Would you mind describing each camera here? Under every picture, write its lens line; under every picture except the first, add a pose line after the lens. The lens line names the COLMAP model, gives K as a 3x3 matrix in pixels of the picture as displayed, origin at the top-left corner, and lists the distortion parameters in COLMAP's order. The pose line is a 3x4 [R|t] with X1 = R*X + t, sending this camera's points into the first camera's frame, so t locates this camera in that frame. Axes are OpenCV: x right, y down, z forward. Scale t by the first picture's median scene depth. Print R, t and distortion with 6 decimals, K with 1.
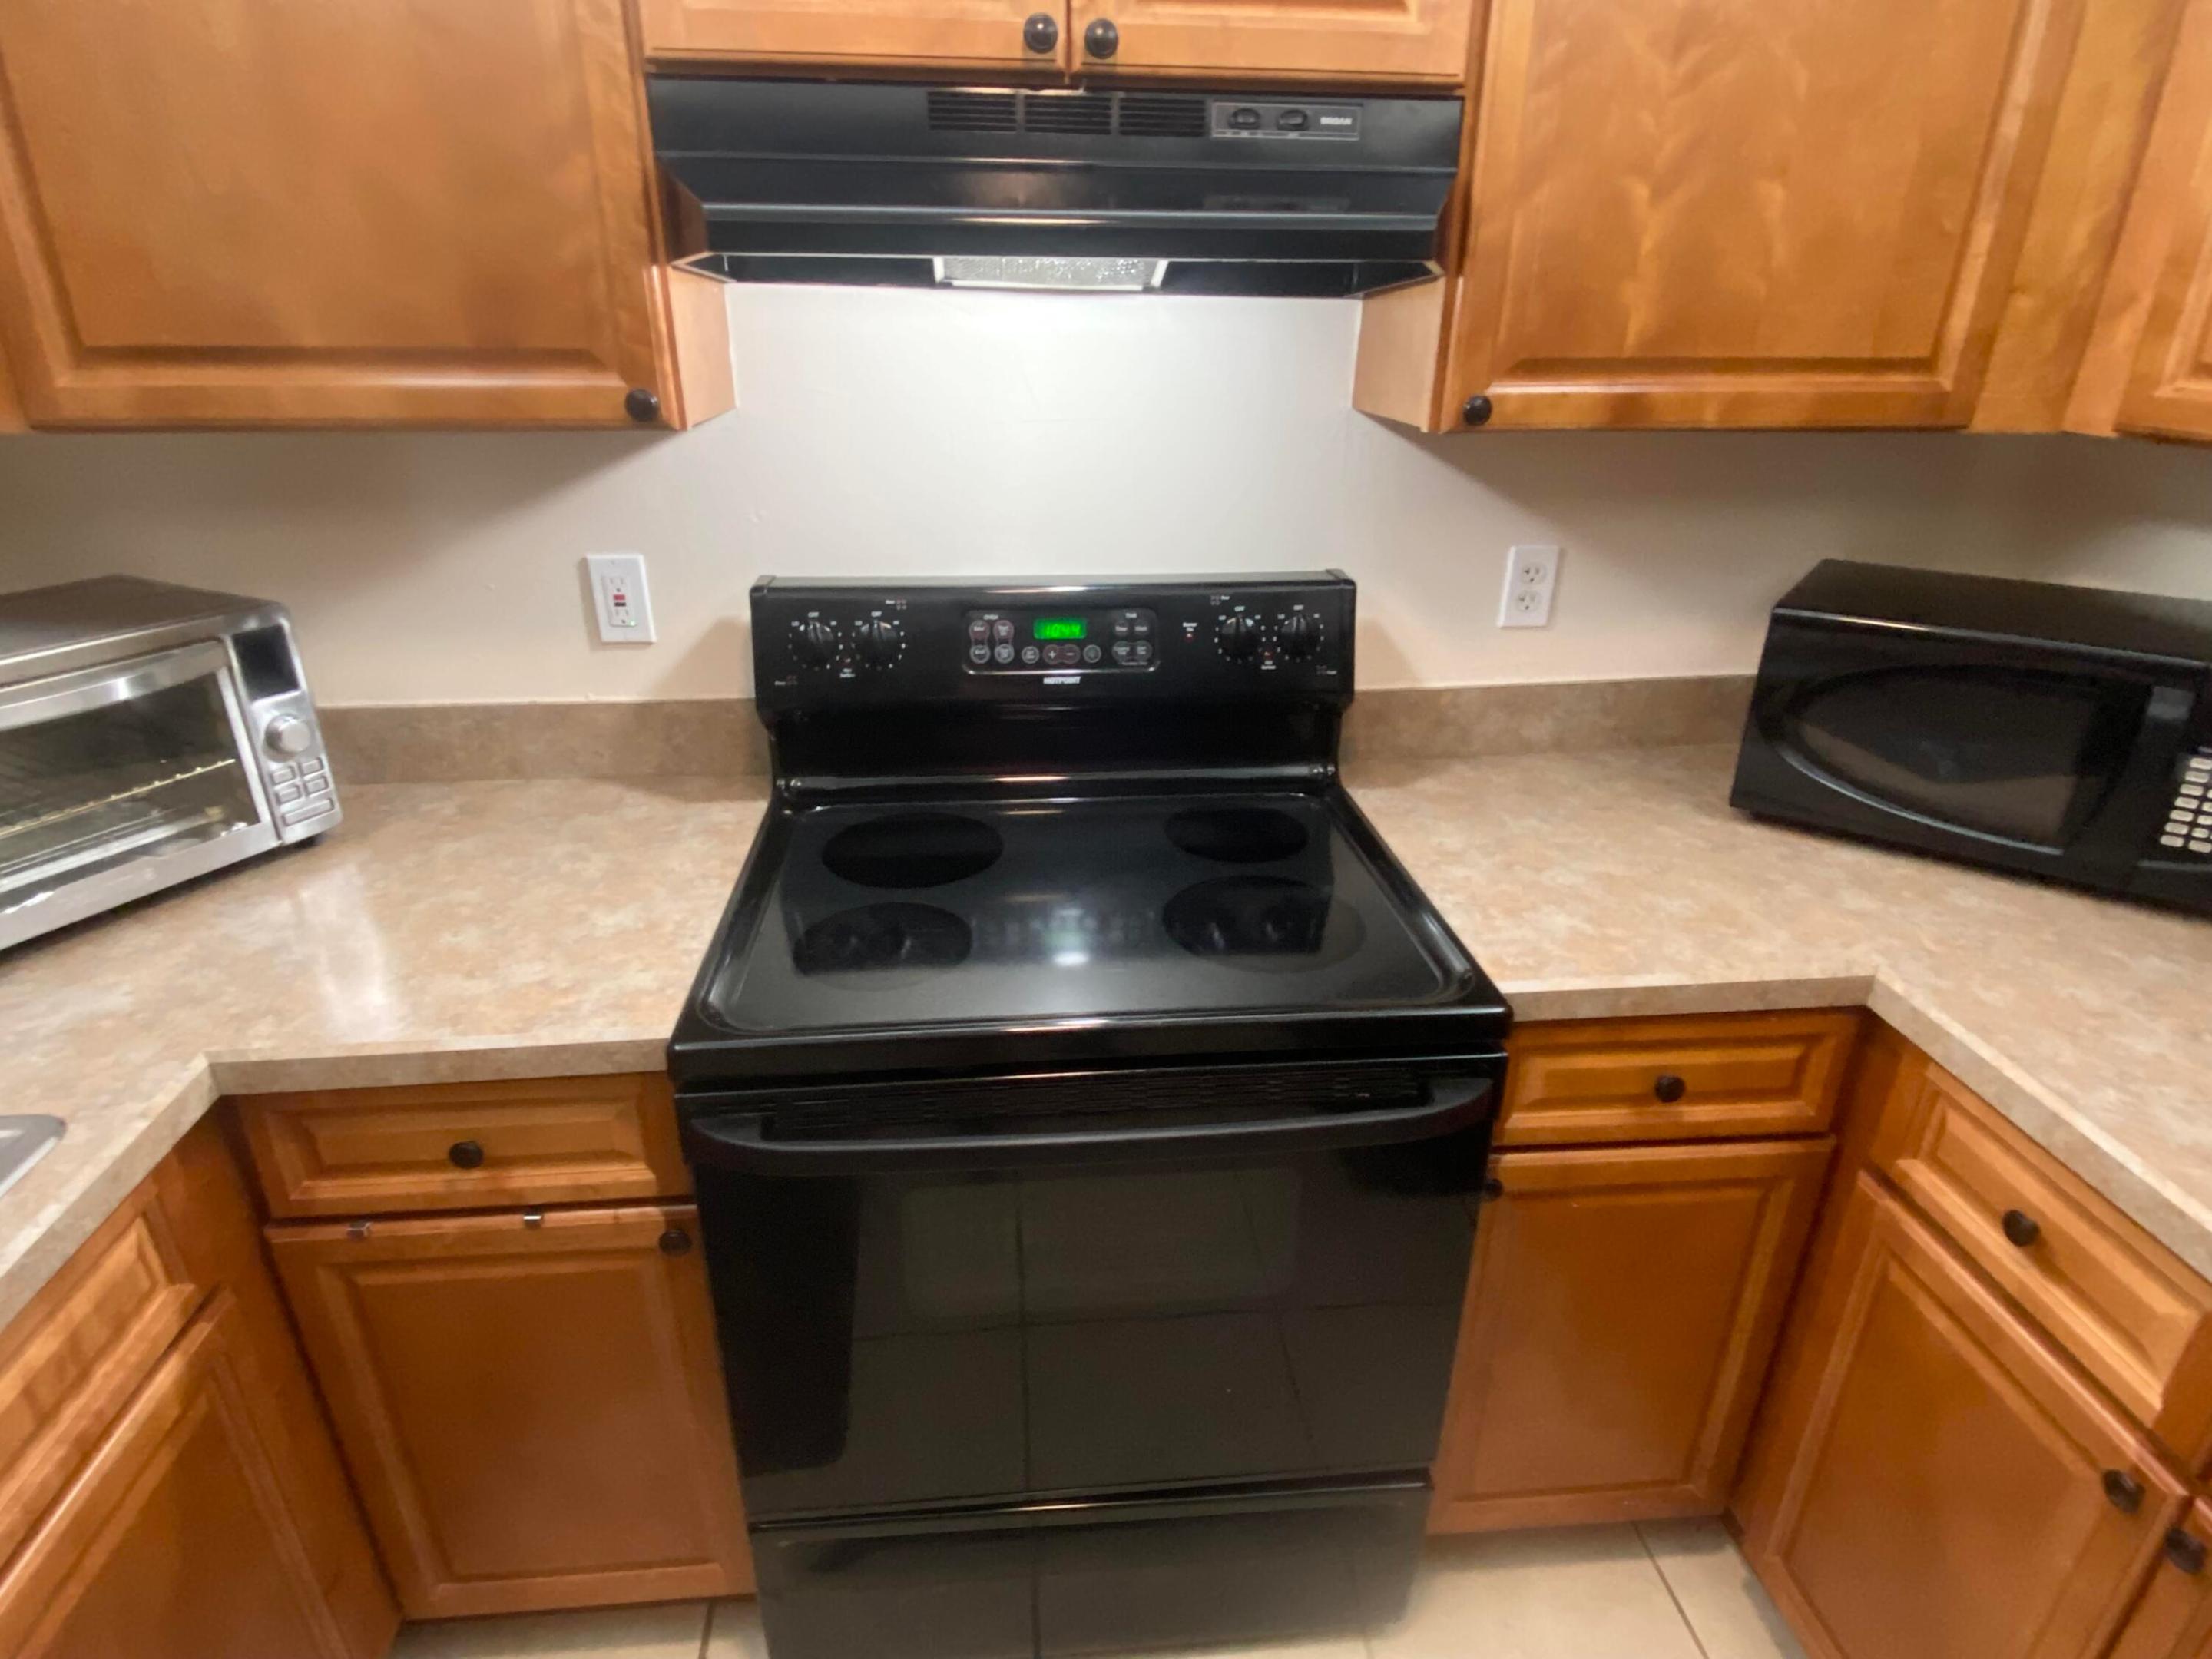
lens RADIAL K [[1177.4, 0, 1099.9], [0, 1177.4, 817.3], [0, 0, 1]] dist [0.027955, -0.027312]
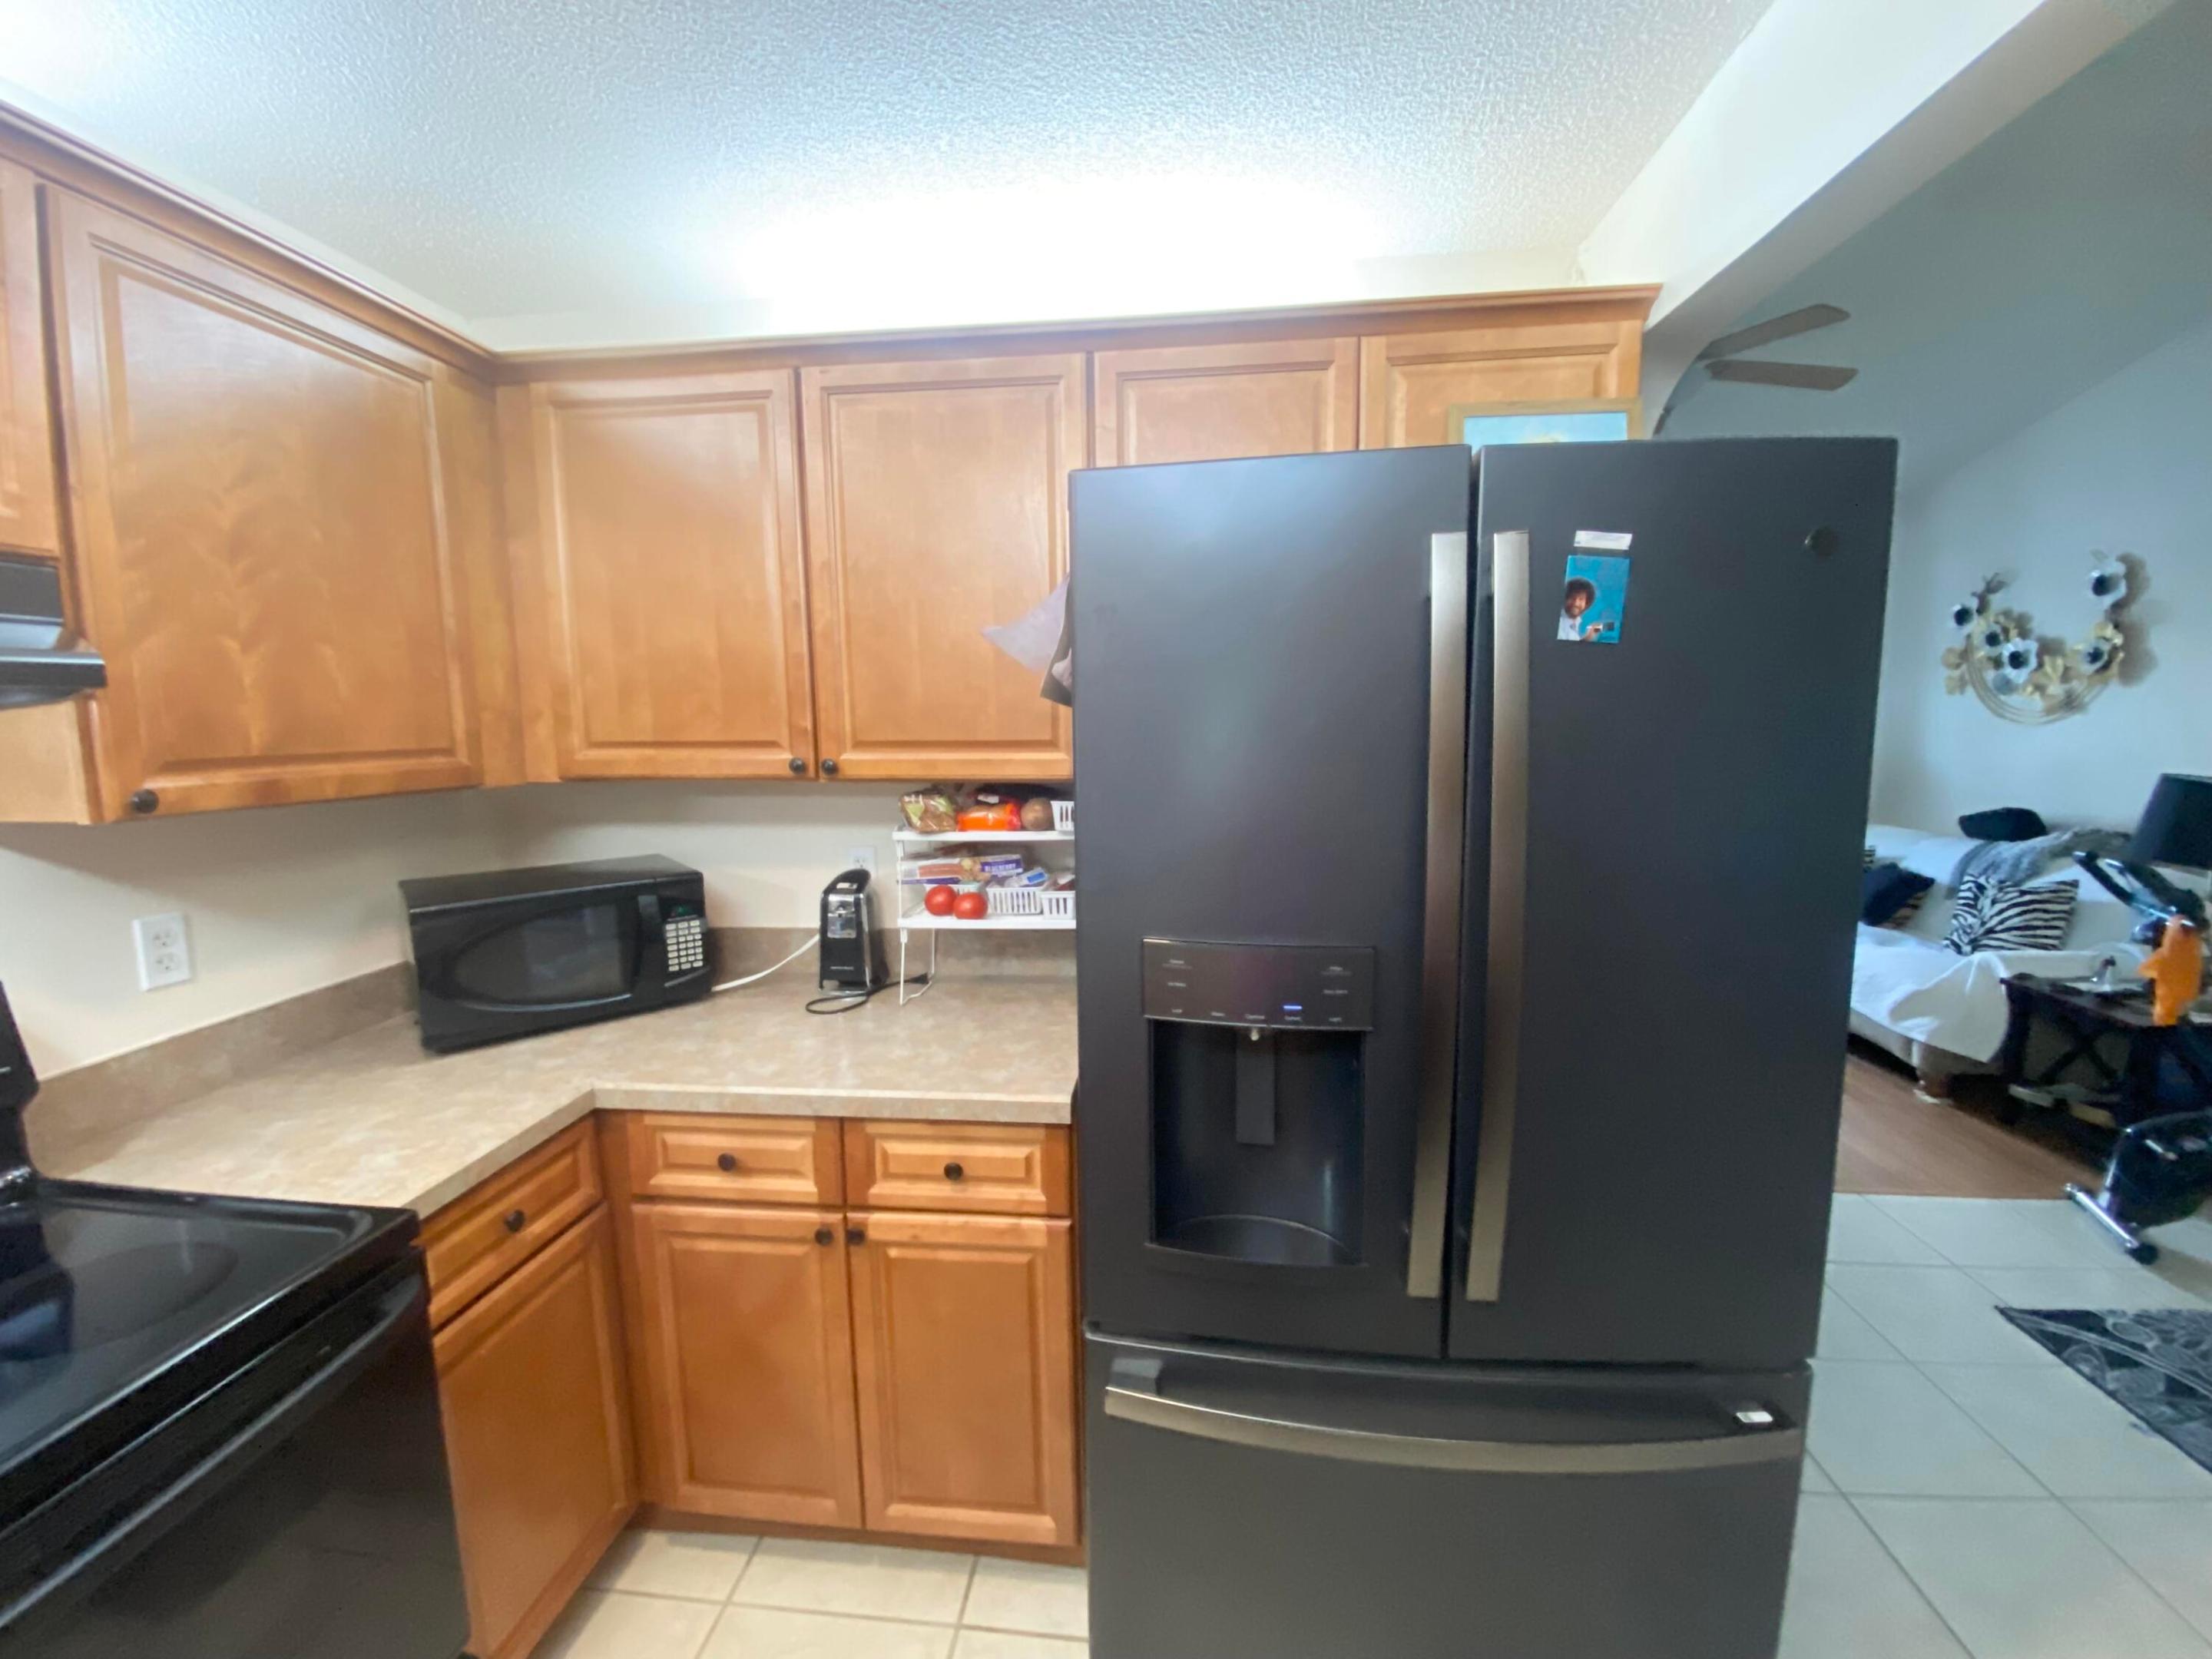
lens RADIAL K [[899.3, 0, 1101.1], [0, 899.3, 827.0], [0, 0, 1]] dist [0.005643, -0.013753]
pose [[0.203051, -0.124851, 0.971176, -0.361471], [0.403245, 0.914487, 0.033253, 0.041445], [-0.892280, 0.384870, 0.236033, -0.070069]]
